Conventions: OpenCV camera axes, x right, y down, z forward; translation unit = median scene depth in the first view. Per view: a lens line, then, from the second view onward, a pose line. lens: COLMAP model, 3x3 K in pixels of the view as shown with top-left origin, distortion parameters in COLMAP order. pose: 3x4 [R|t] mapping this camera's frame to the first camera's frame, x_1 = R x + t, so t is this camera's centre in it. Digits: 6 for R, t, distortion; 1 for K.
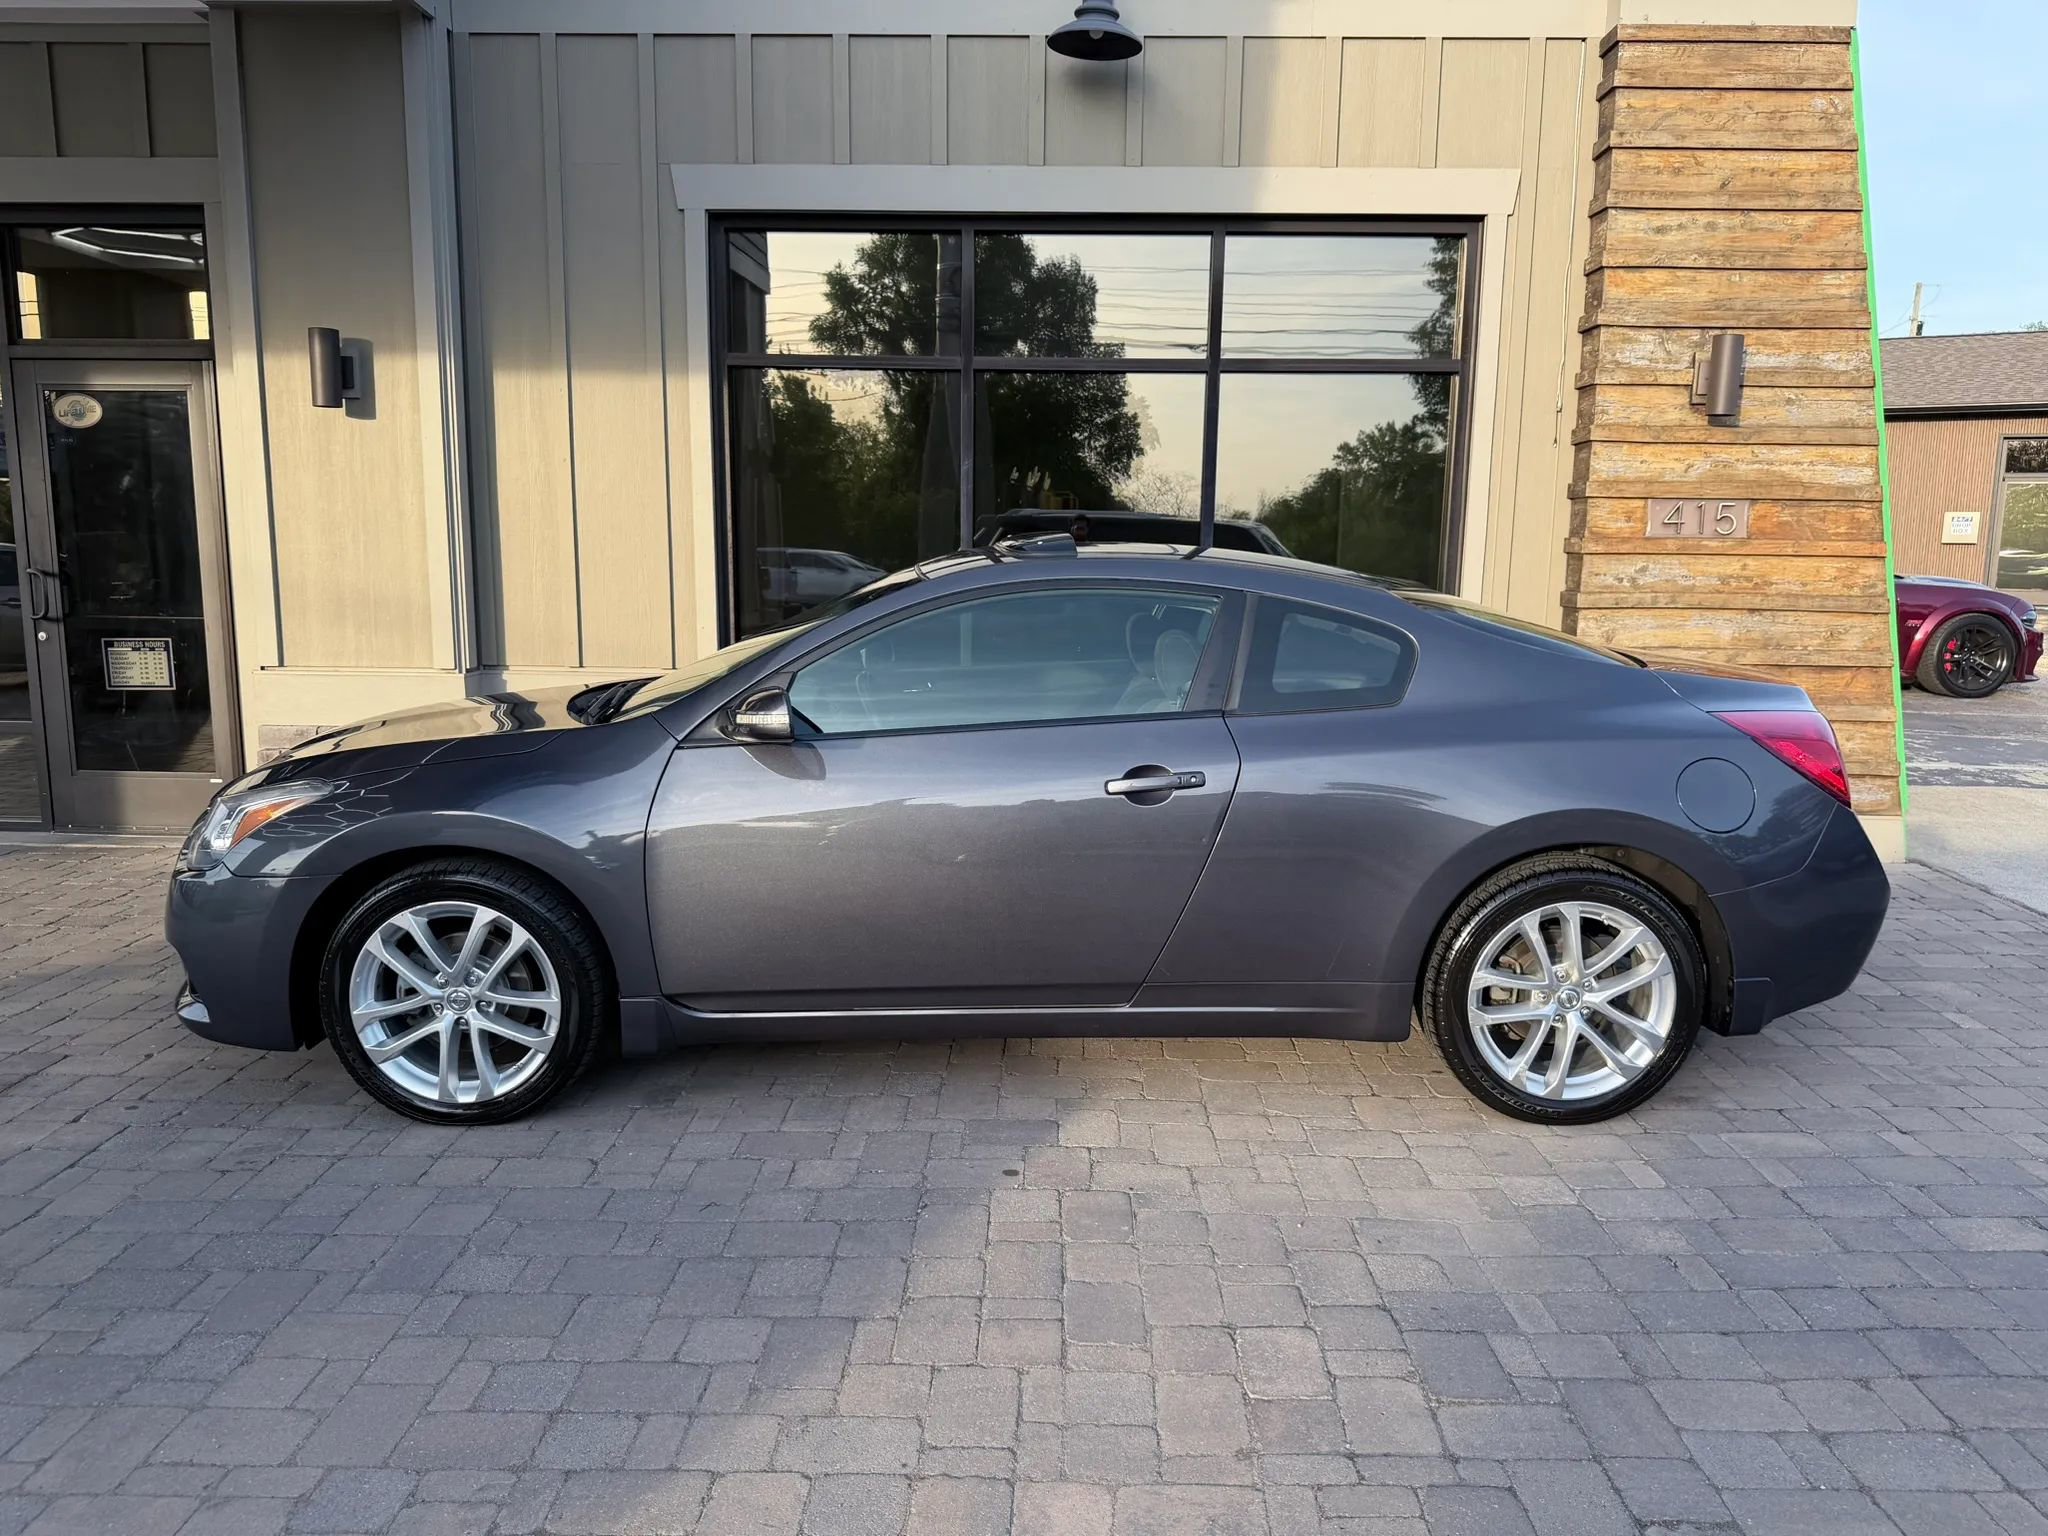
lens RADIAL K [[1462.7, 0, 1035.1], [0, 1462.7, 780.5], [0, 0, 1]] dist [0.009480, -0.017942]
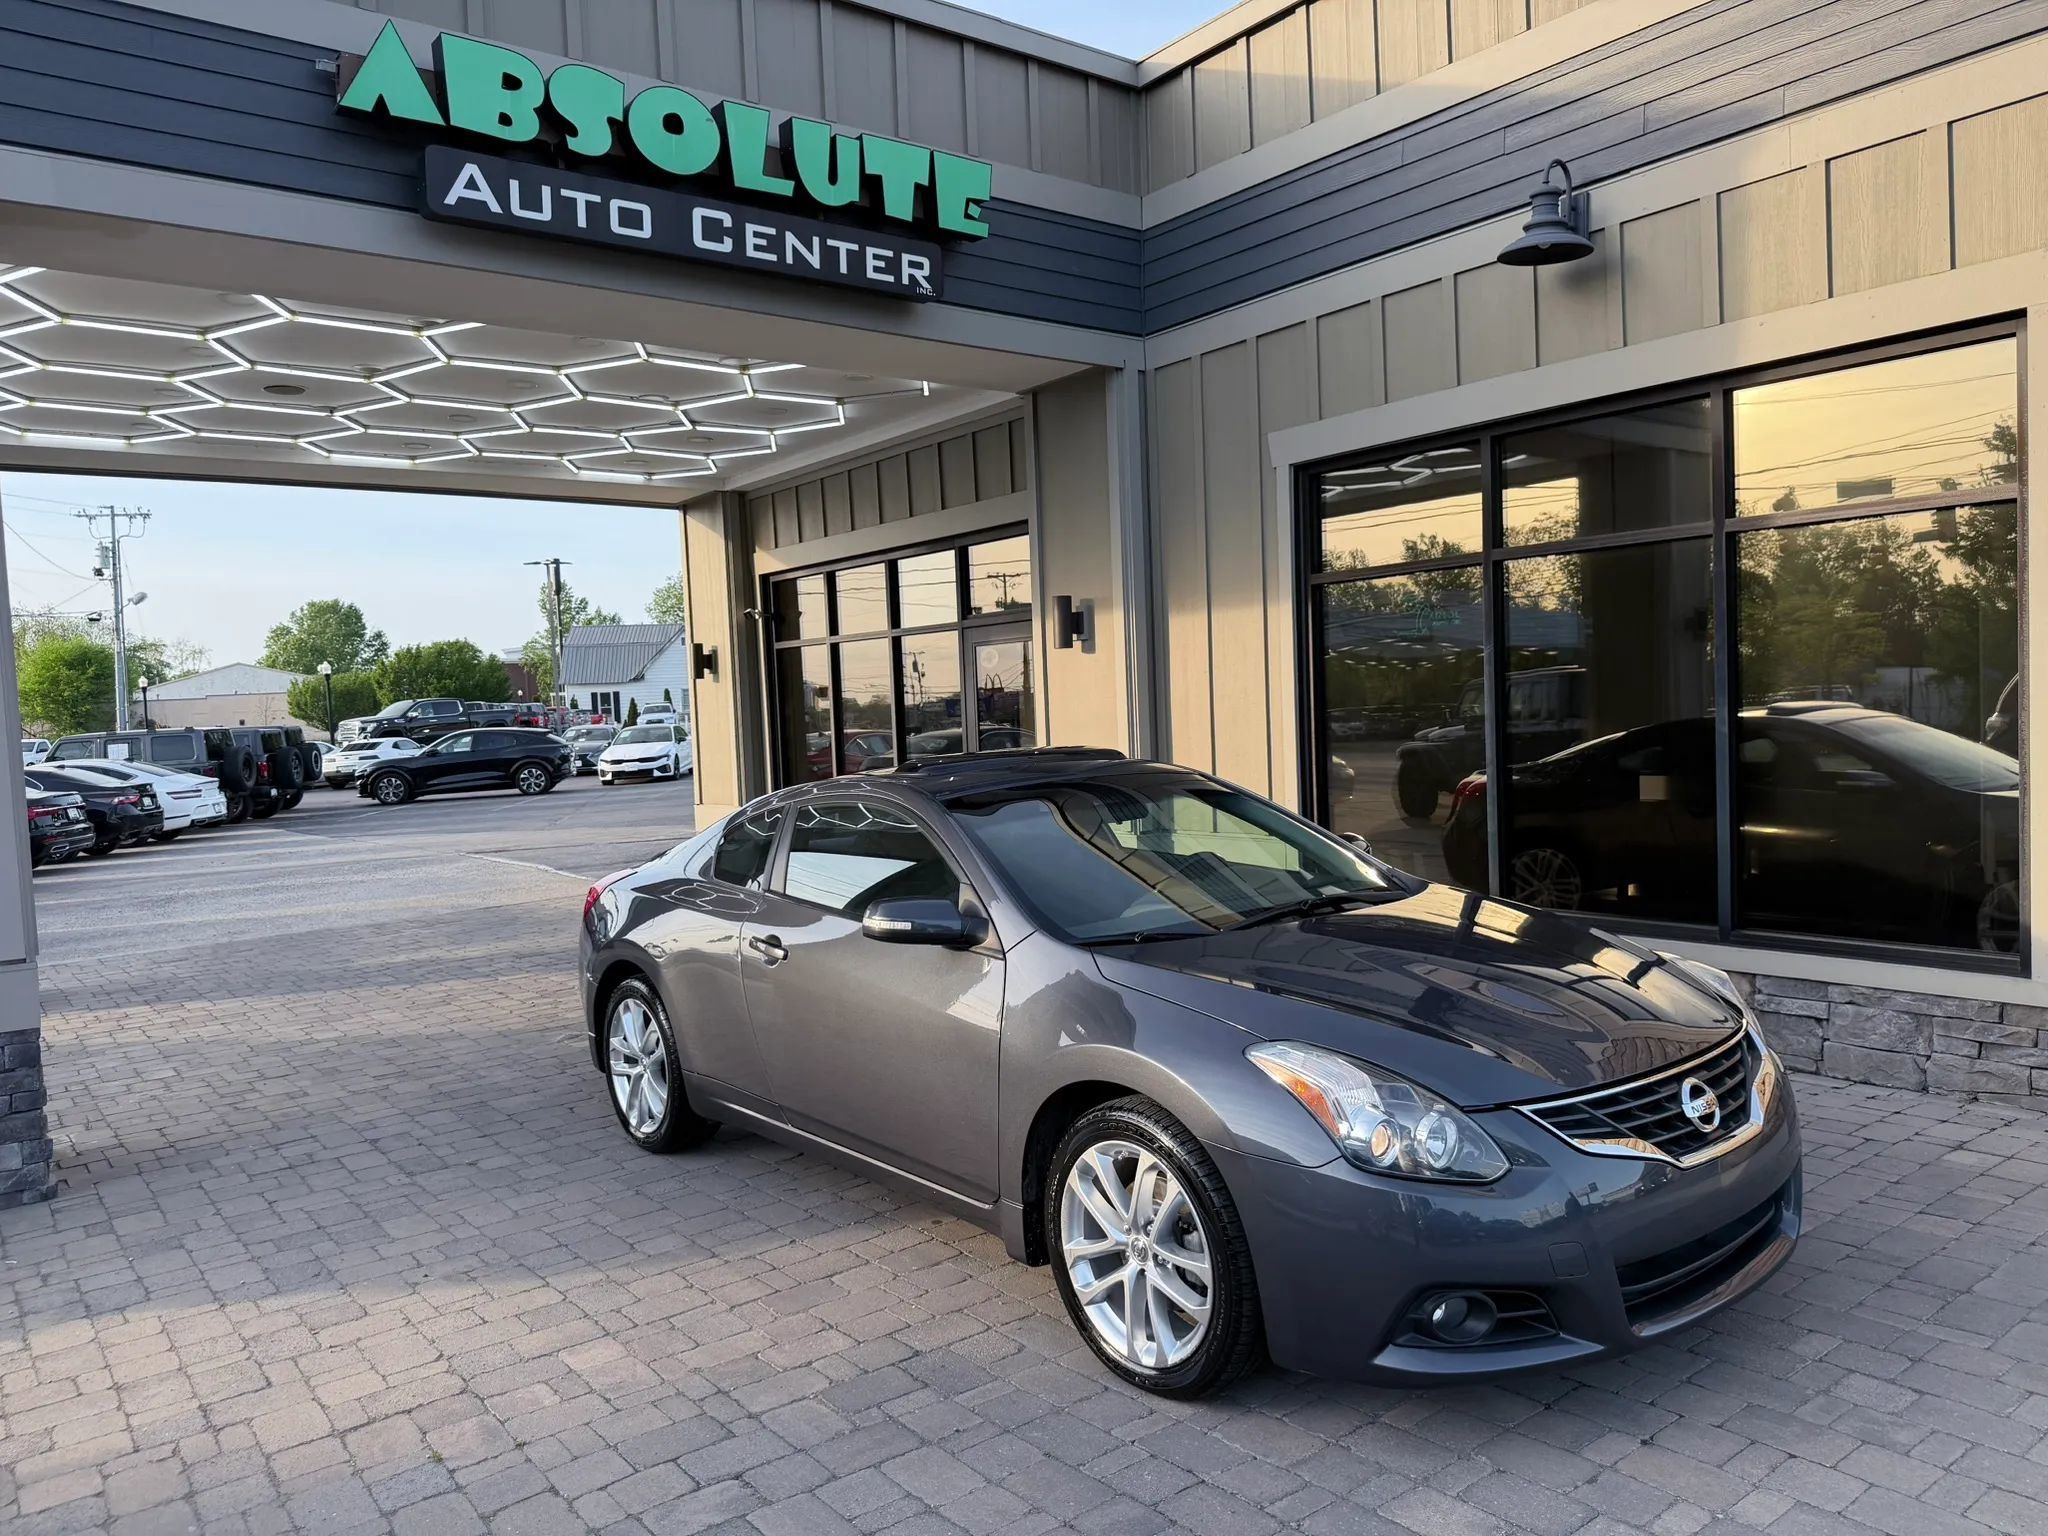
lens RADIAL K [[1462.7, 0, 1016.8], [0, 1462.7, 787.4], [0, 0, 1]] dist [0.009480, -0.017942]
pose [[0.625415, 0.002951, -0.780287, 0.548567], [-0.076298, 0.995432, -0.057390, -0.032012], [0.776553, 0.095427, 0.622783, 0.083912]]
